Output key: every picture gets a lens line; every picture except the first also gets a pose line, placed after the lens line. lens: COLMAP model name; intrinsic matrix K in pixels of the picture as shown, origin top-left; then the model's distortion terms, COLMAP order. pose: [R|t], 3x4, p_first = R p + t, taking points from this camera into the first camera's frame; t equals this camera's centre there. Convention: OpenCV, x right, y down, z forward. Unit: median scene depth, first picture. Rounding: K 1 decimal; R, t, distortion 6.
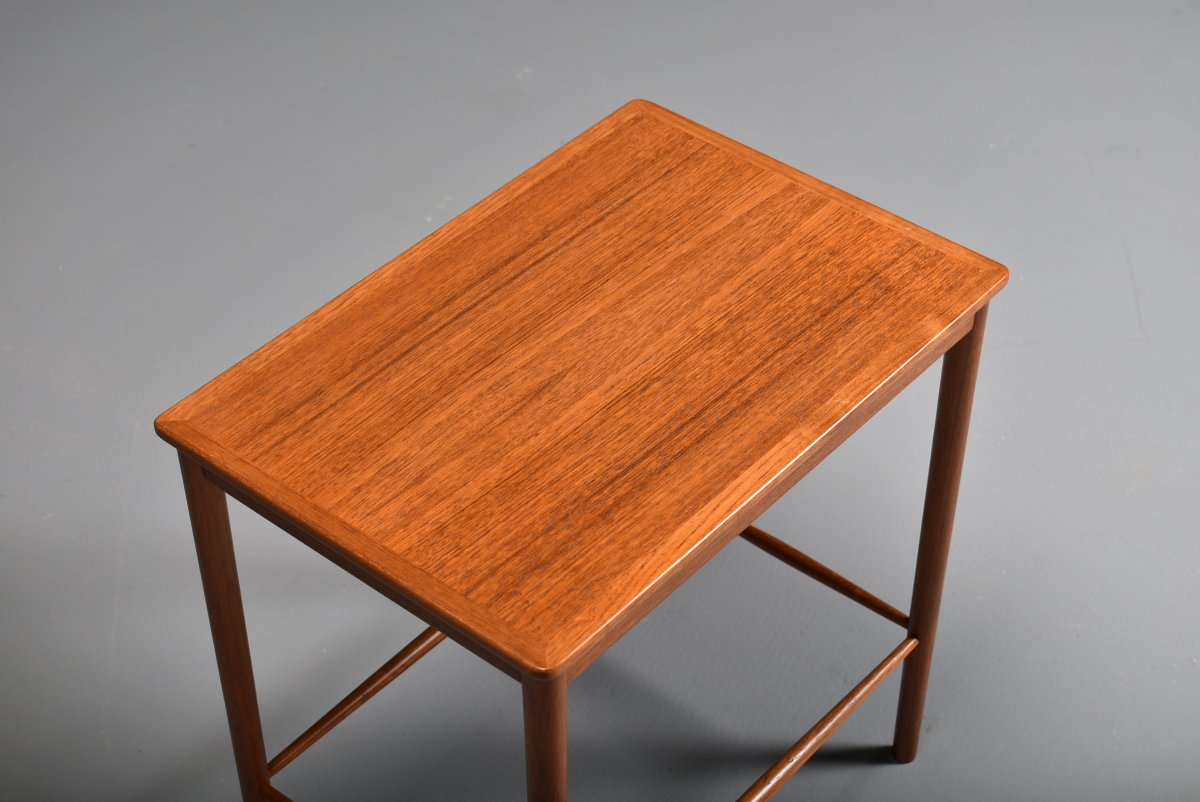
lens RADIAL K [[2219.0, 0, 600.0], [0, 2219.0, 401.0], [0, 0, 1]] dist [0.033040, 0.037303]
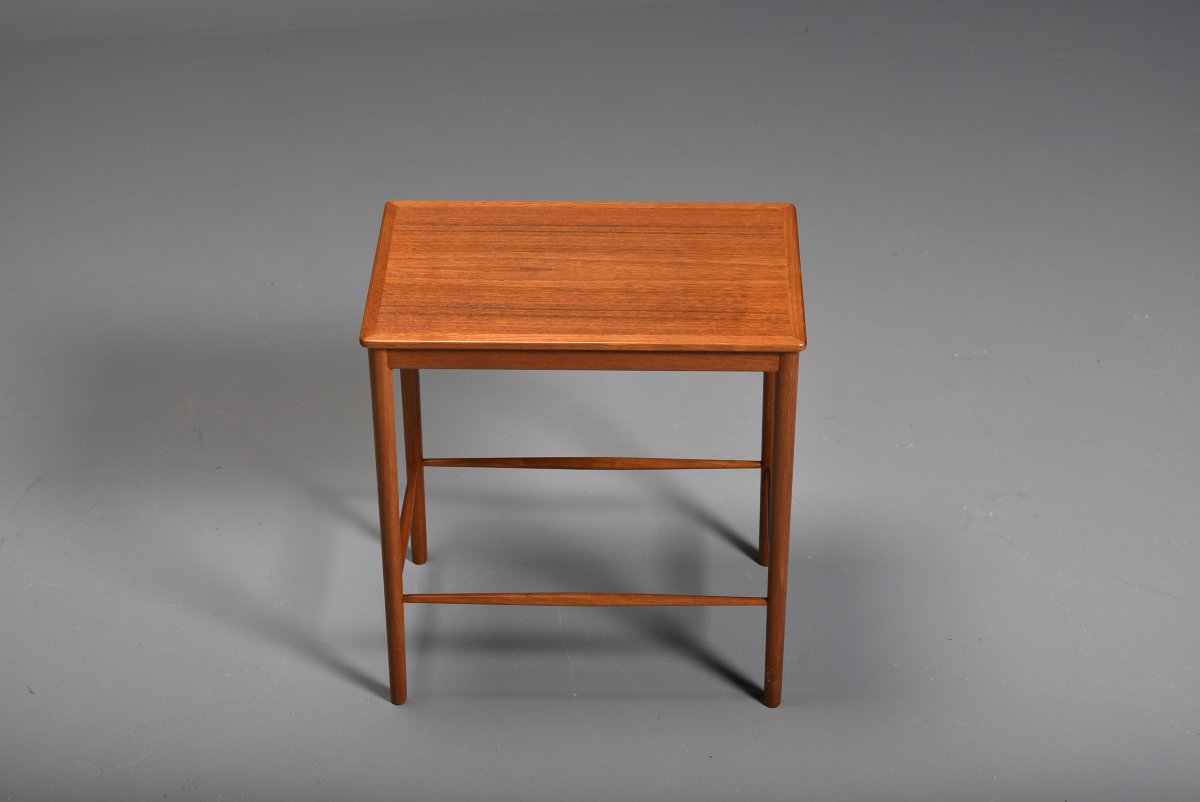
lens RADIAL K [[2668.7, 0, 600.0], [0, 2668.7, 401.0], [0, 0, 1]] dist [-0.045150, -0.088622]
pose [[0.630485, 0.407604, -0.660566, 1.422934], [-0.508432, 0.859908, 0.045330, -0.037648], [0.586503, 0.307274, 0.749398, -0.520418]]
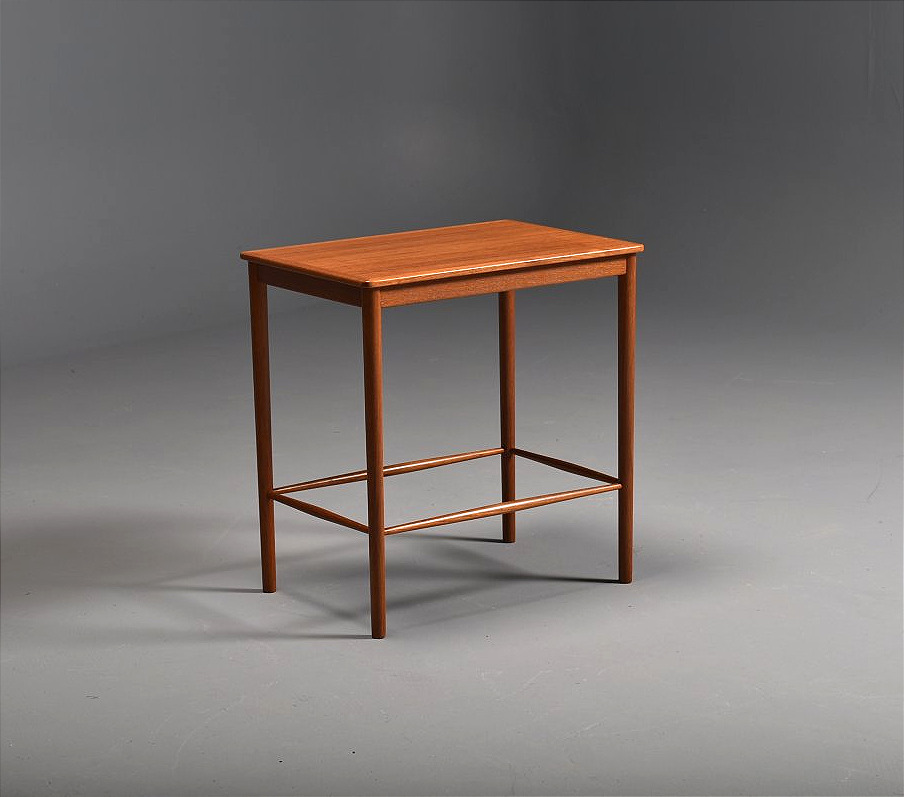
lens RADIAL K [[2668.5, 0, 452.0], [0, 2668.5, 398.5], [0, 0, 1]] dist [-0.075507, -0.053448]
pose [[0.969721, 0.041331, -0.240692, 0.652824], [-0.151832, 0.873978, -0.461637, 1.325063], [0.191280, 0.484204, 0.853791, -1.186509]]
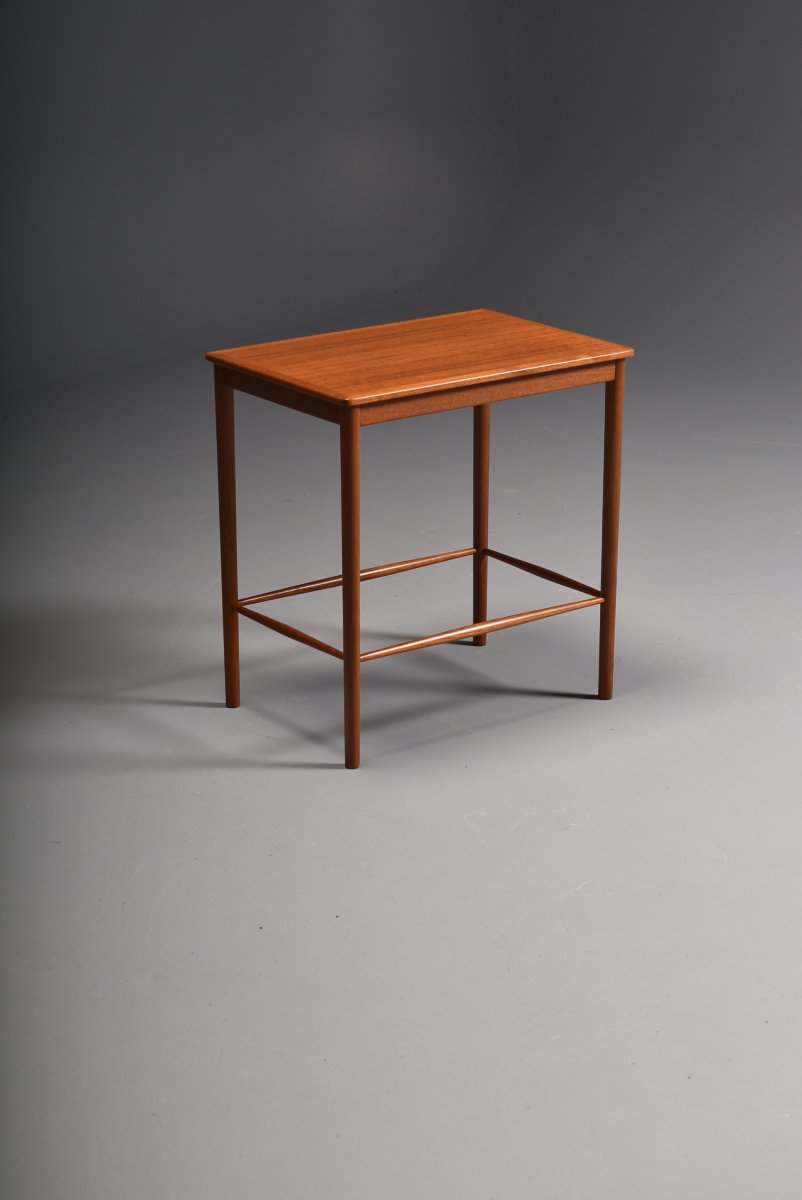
lens RADIAL K [[2668.7, 0, 401.0], [0, 2668.7, 600.0], [0, 0, 1]] dist [-0.045150, -0.088622]
pose [[0.974147, 0.073987, -0.213456, 0.531132], [-0.151204, 0.915546, -0.372710, 1.117846], [0.167854, 0.395349, 0.903064, -1.159916]]
